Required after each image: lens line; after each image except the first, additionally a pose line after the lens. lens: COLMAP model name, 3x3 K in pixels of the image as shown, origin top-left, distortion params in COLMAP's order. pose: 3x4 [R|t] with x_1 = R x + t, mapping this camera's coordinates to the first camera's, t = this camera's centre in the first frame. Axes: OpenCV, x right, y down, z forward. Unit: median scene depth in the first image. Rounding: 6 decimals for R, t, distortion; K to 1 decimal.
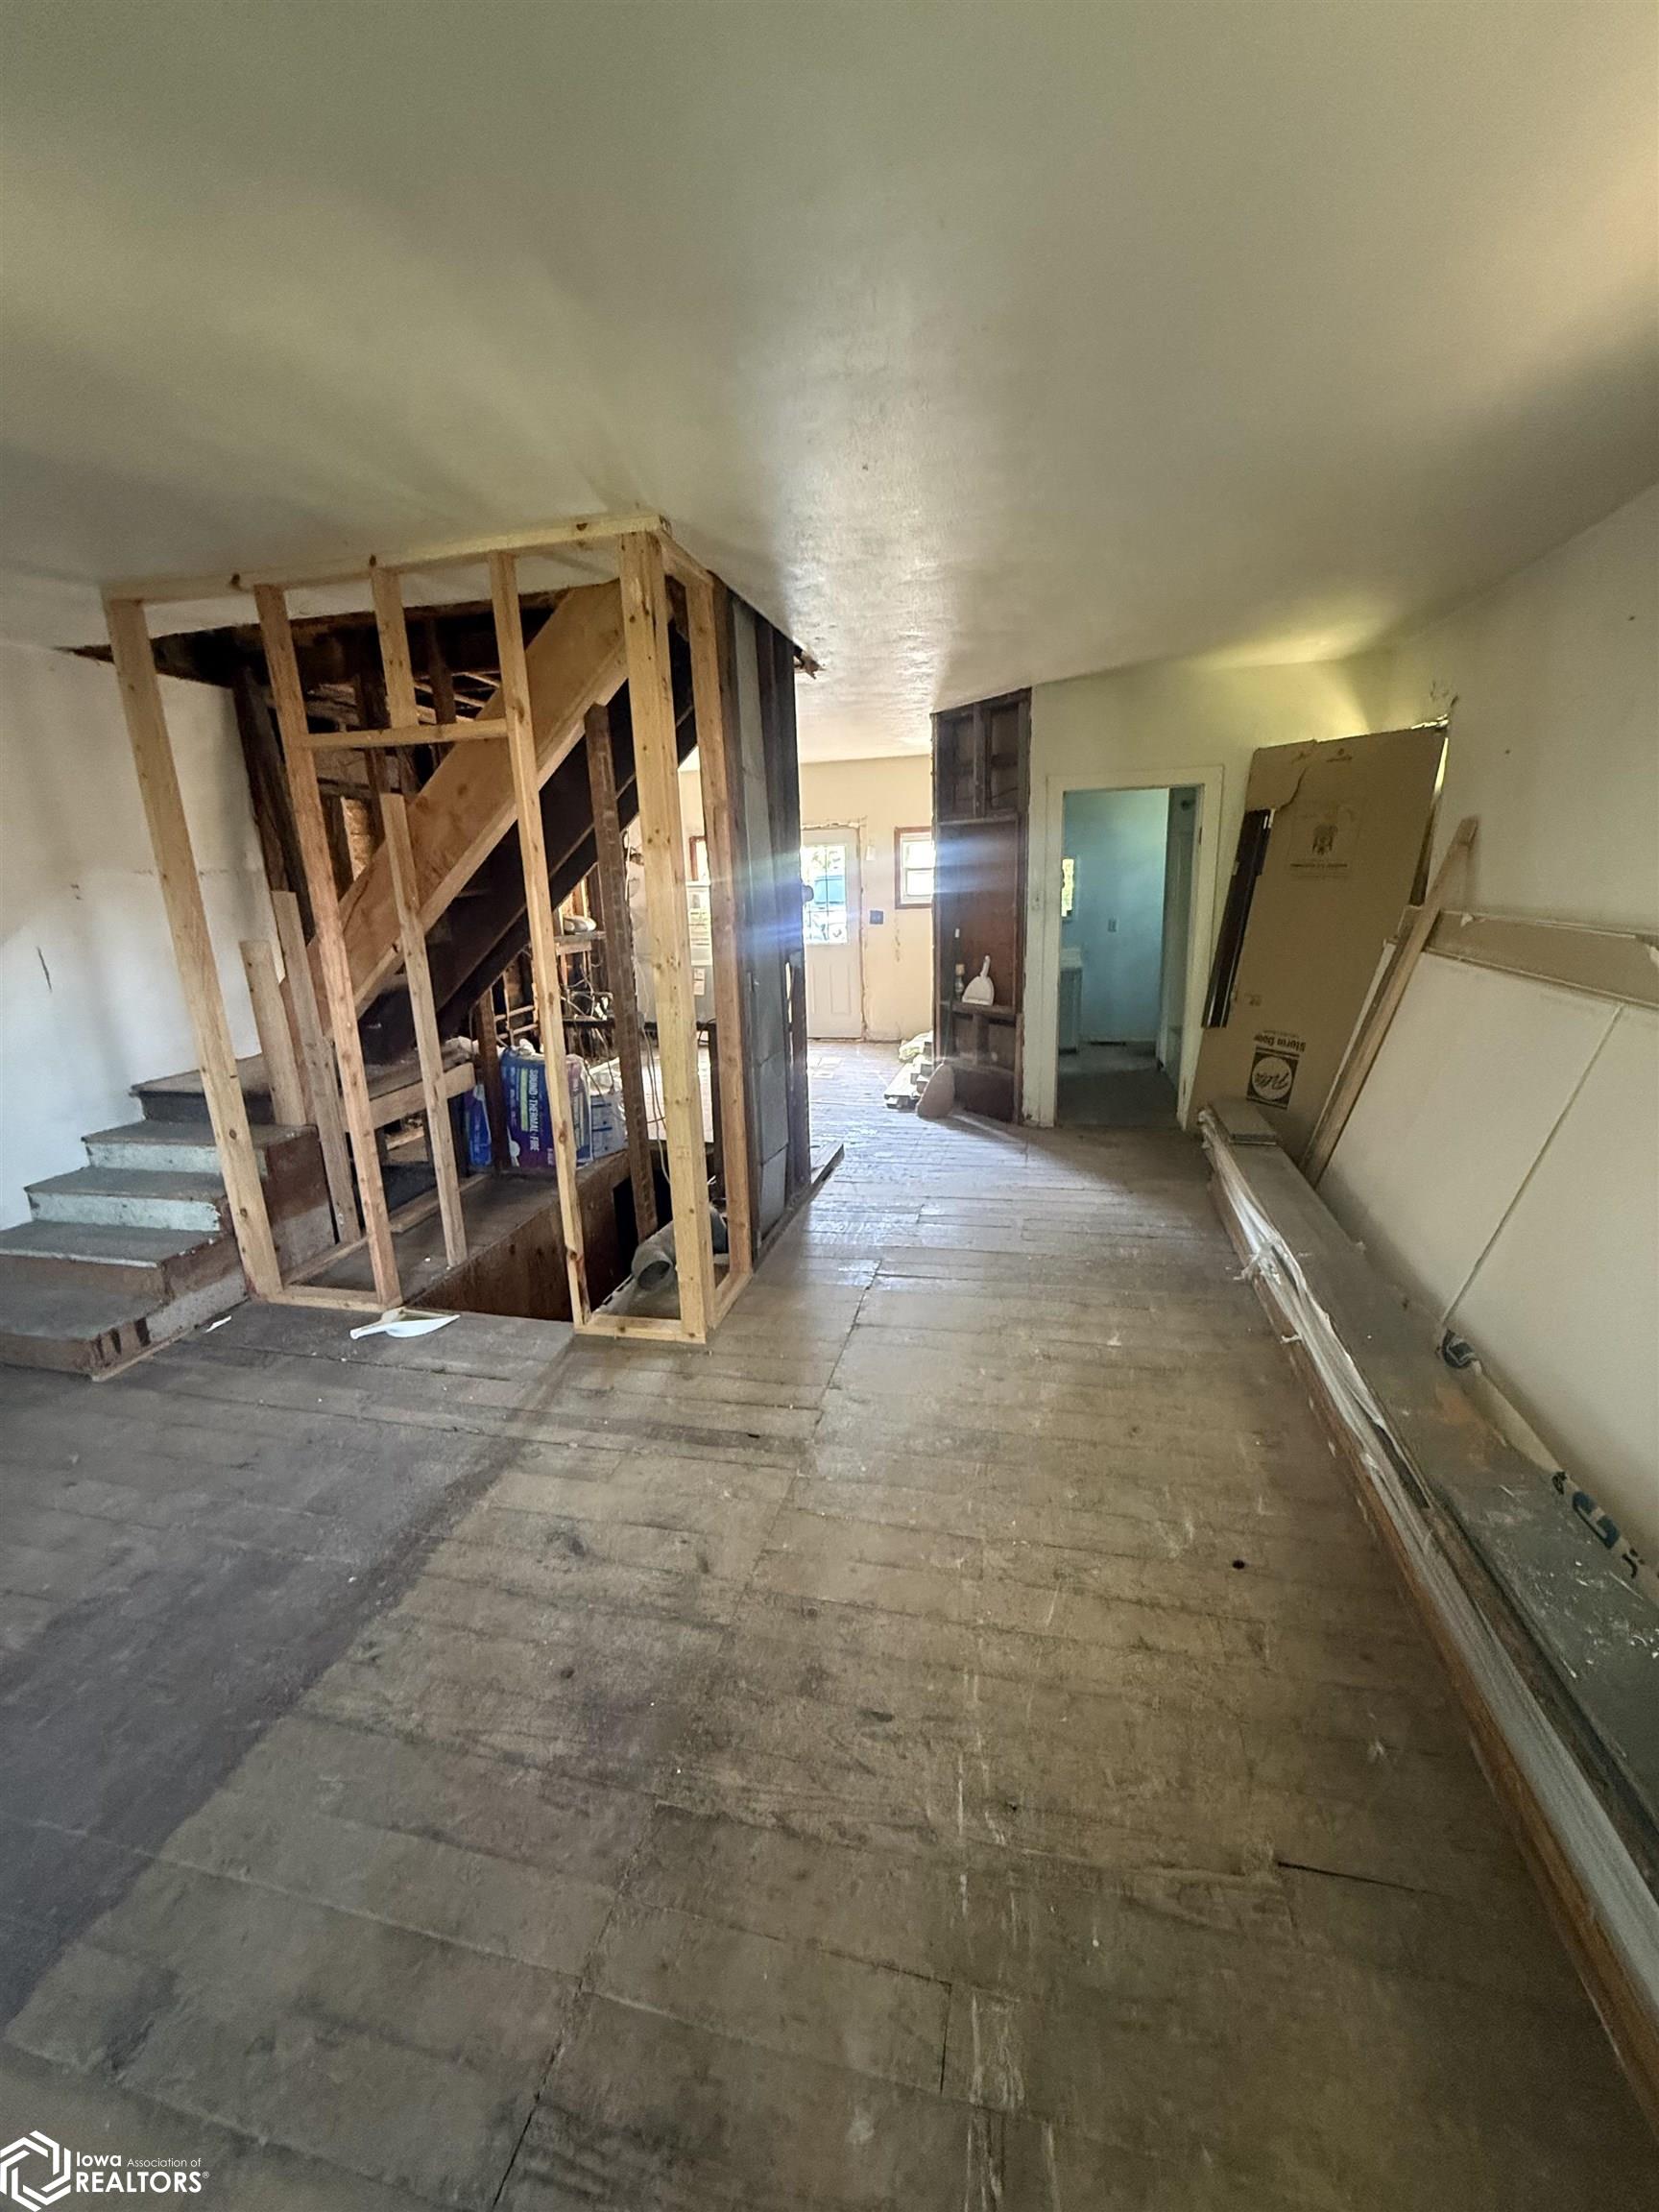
lens RADIAL K [[885.2, 0, 833.6], [0, 885.2, 1106.9], [0, 0, 1]] dist [-0.001316, -0.000116]
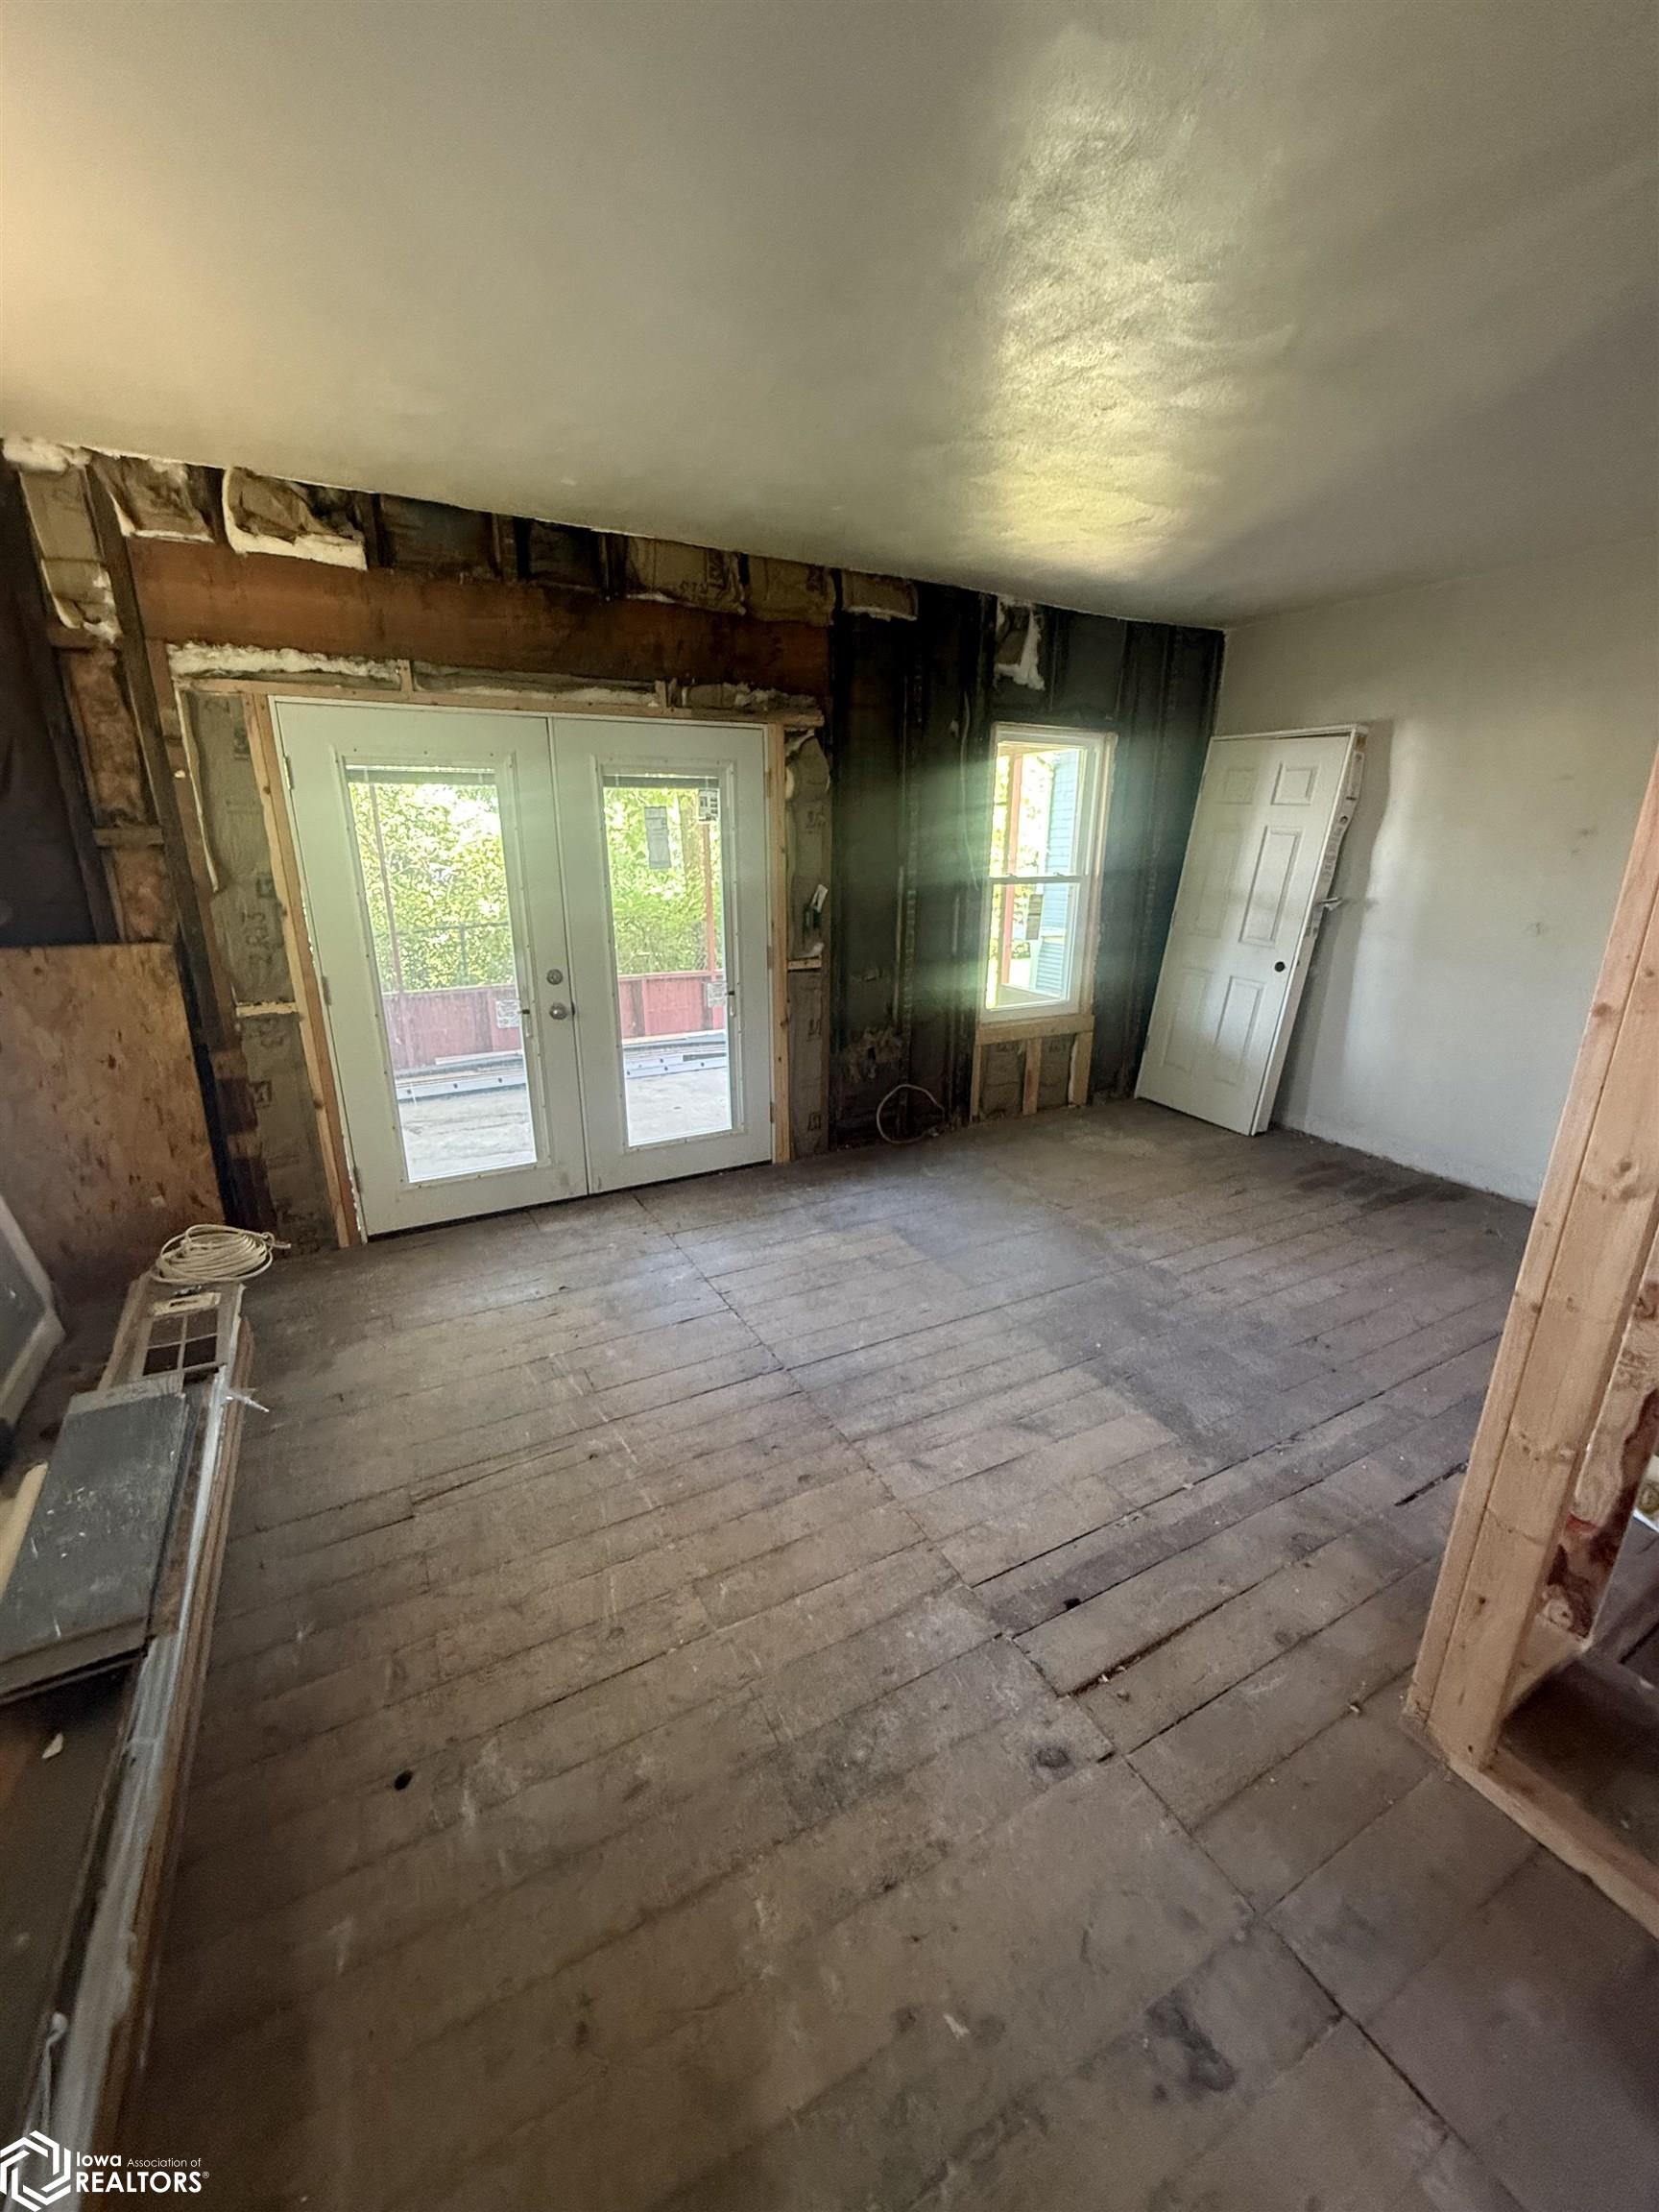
lens RADIAL K [[885.2, 0, 831.2], [0, 885.2, 1101.6], [0, 0, 1]] dist [-0.001316, -0.000116]
pose [[-0.745753, 0.223136, -0.627744, 0.442600], [-0.146359, 0.864354, 0.481114, -0.317521], [0.649947, 0.450669, -0.611937, 1.198352]]
